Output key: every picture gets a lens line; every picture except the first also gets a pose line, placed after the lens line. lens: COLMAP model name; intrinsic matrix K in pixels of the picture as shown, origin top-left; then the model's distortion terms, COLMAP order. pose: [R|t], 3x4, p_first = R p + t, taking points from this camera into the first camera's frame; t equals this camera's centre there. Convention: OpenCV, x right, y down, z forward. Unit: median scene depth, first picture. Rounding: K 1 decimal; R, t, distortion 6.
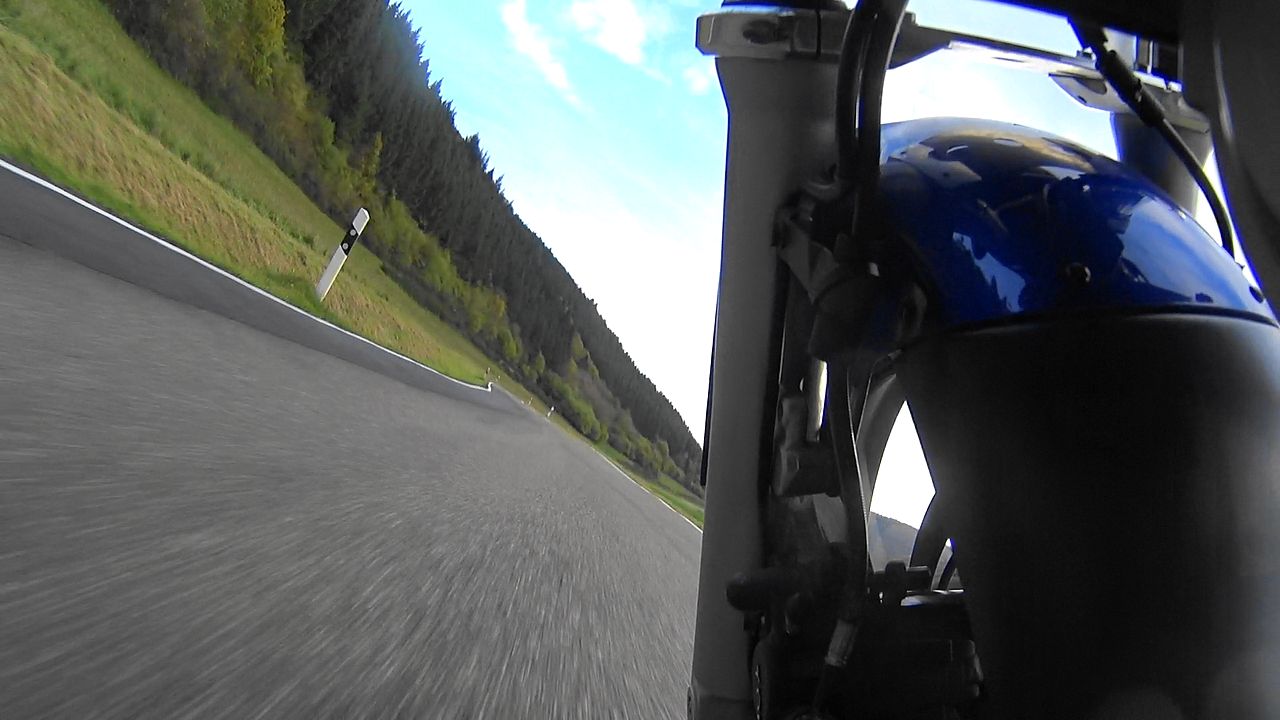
lens RADIAL K [[965.3, 0, 640.0], [0, 965.3, 360.0], [0, 0, 1]] dist [-0.000827, -0.000171]
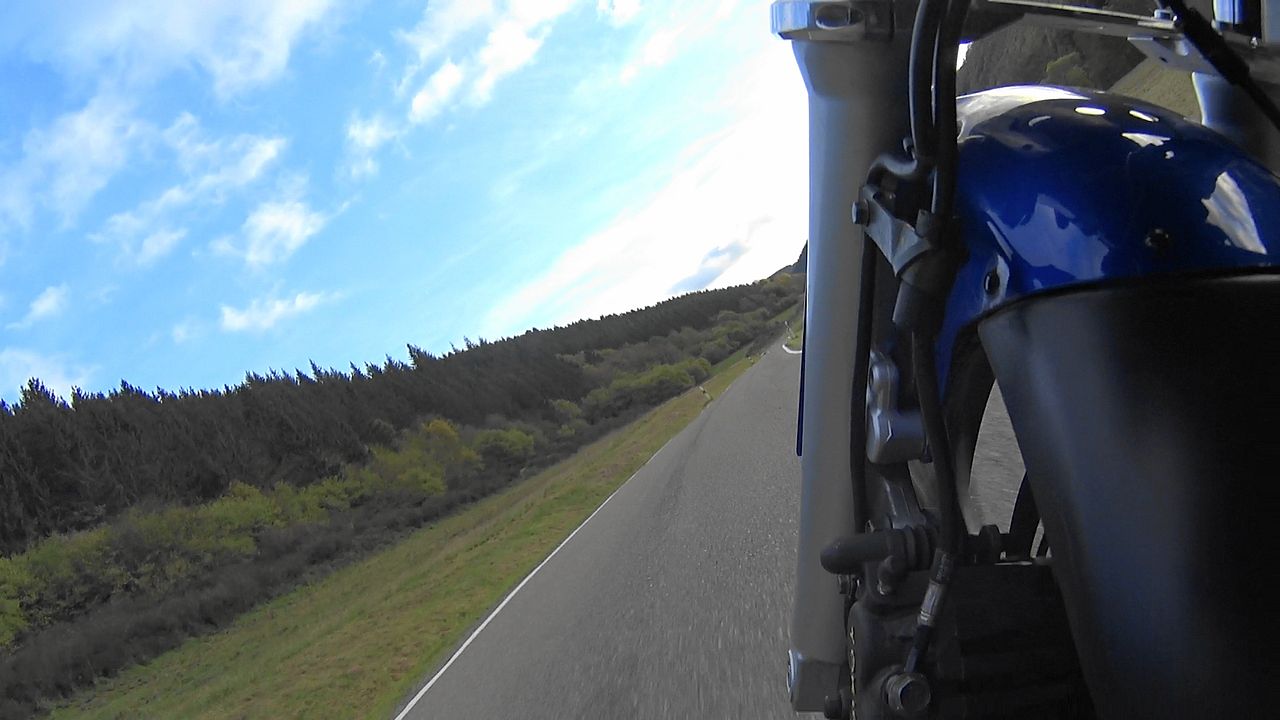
lens RADIAL K [[965.3, 0, 640.0], [0, 965.3, 360.0], [0, 0, 1]] dist [-0.000827, -0.000171]
pose [[0.386046, -0.922250, -0.020578, -0.040738], [0.922123, 0.385180, 0.036422, 0.013260], [-0.025664, -0.033036, 0.999125, 0.349888]]
